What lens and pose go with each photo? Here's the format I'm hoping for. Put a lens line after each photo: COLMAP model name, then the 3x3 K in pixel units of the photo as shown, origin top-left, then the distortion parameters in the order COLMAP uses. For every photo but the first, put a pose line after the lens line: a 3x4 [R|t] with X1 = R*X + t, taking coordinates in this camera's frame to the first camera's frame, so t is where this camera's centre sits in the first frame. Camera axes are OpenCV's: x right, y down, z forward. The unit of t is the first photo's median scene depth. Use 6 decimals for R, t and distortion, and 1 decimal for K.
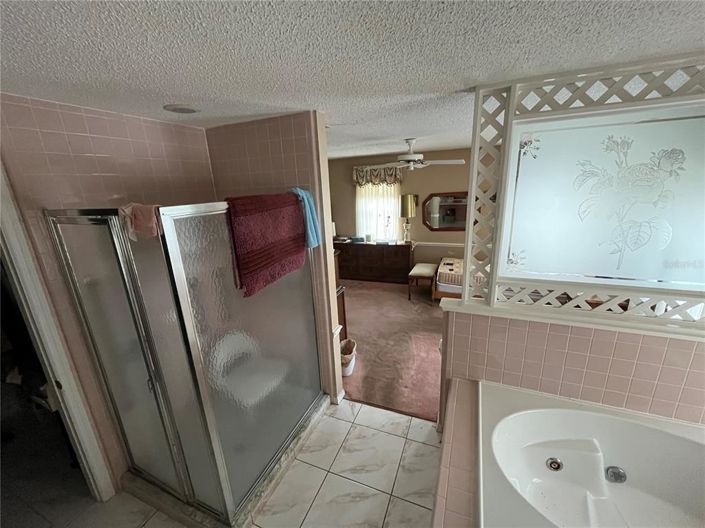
lens RADIAL K [[286.8, 0, 352.5], [0, 286.8, 265.1], [0, 0, 1]] dist [-0.003976, 0.000227]
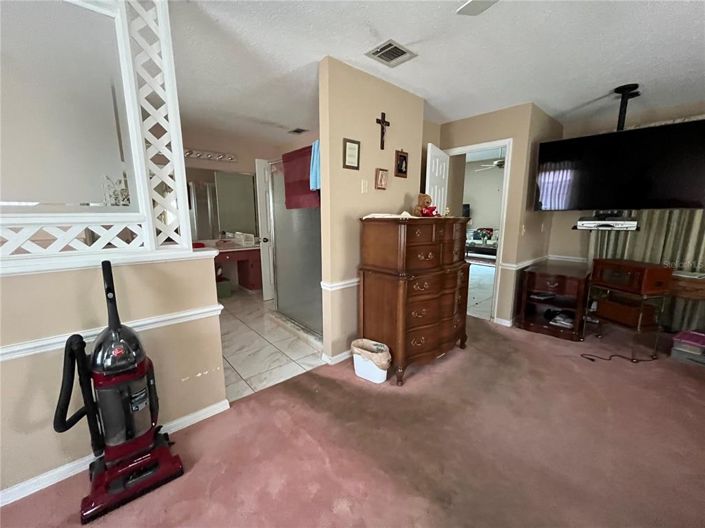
lens RADIAL K [[286.8, 0, 351.3], [0, 286.8, 264.7], [0, 0, 1]] dist [-0.003976, 0.000227]
pose [[-0.446943, 0.204672, -0.870834, 0.347619], [-0.229721, 0.914570, 0.332852, -0.082164], [0.864564, 0.348815, -0.361743, 0.660938]]
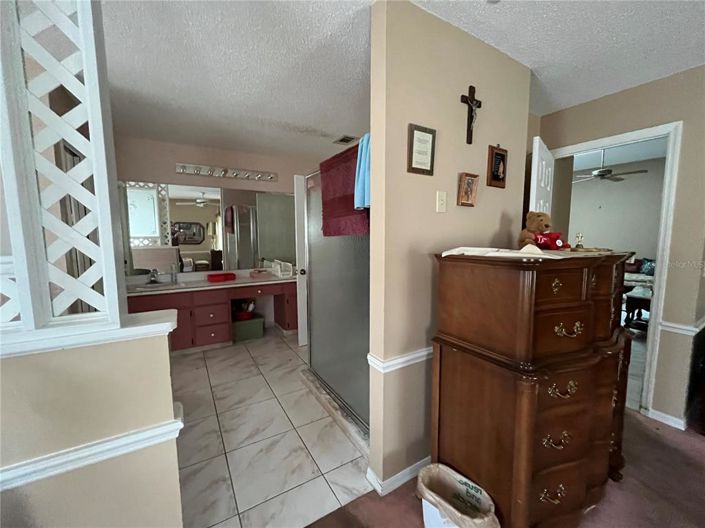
lens RADIAL K [[286.8, 0, 351.9], [0, 286.8, 263.1], [0, 0, 1]] dist [-0.003976, 0.000227]
pose [[-0.595083, 0.130165, -0.793053, 0.197253], [-0.192042, 0.935178, 0.297594, -0.059310], [0.780382, 0.329393, -0.531512, 0.570957]]
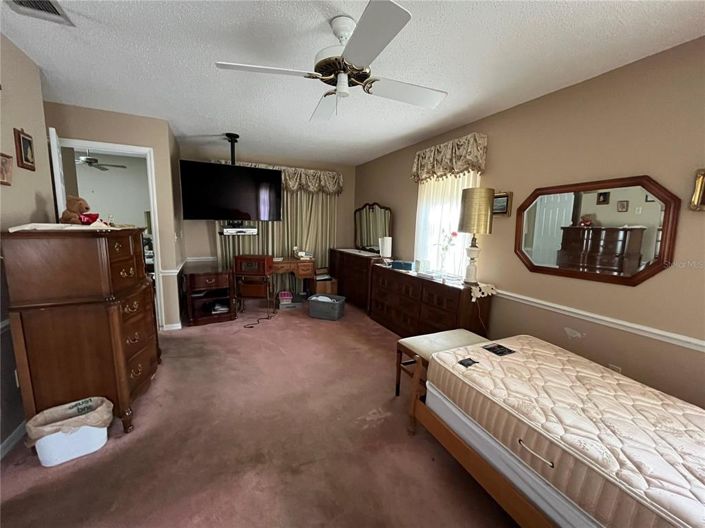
lens RADIAL K [[286.8, 0, 355.3], [0, 286.8, 264.6], [0, 0, 1]] dist [-0.003976, 0.000227]
pose [[0.740249, 0.162993, -0.652277, 0.379827], [-0.245403, 0.968736, -0.036429, -0.047127], [0.625946, 0.187037, 0.757105, 0.505324]]
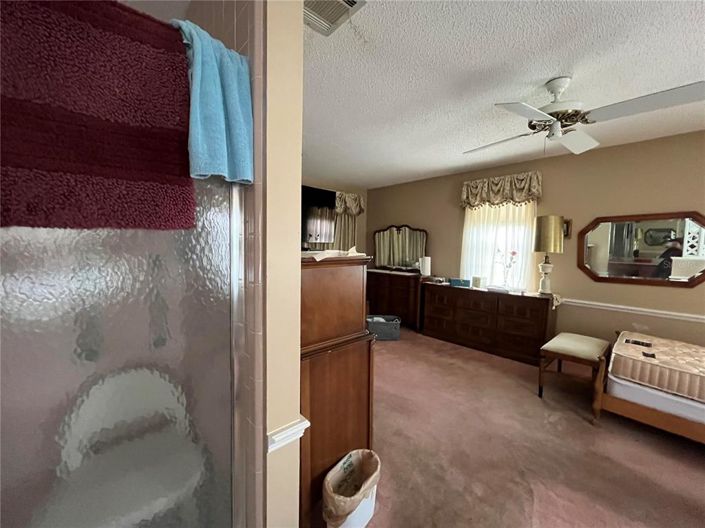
lens RADIAL K [[286.8, 0, 354.7], [0, 286.8, 262.6], [0, 0, 1]] dist [-0.003976, 0.000227]
pose [[0.905016, 0.091549, -0.415410, 0.077166], [-0.177168, 0.968956, -0.172439, 0.029483], [0.386727, 0.229657, 0.893140, 0.308100]]
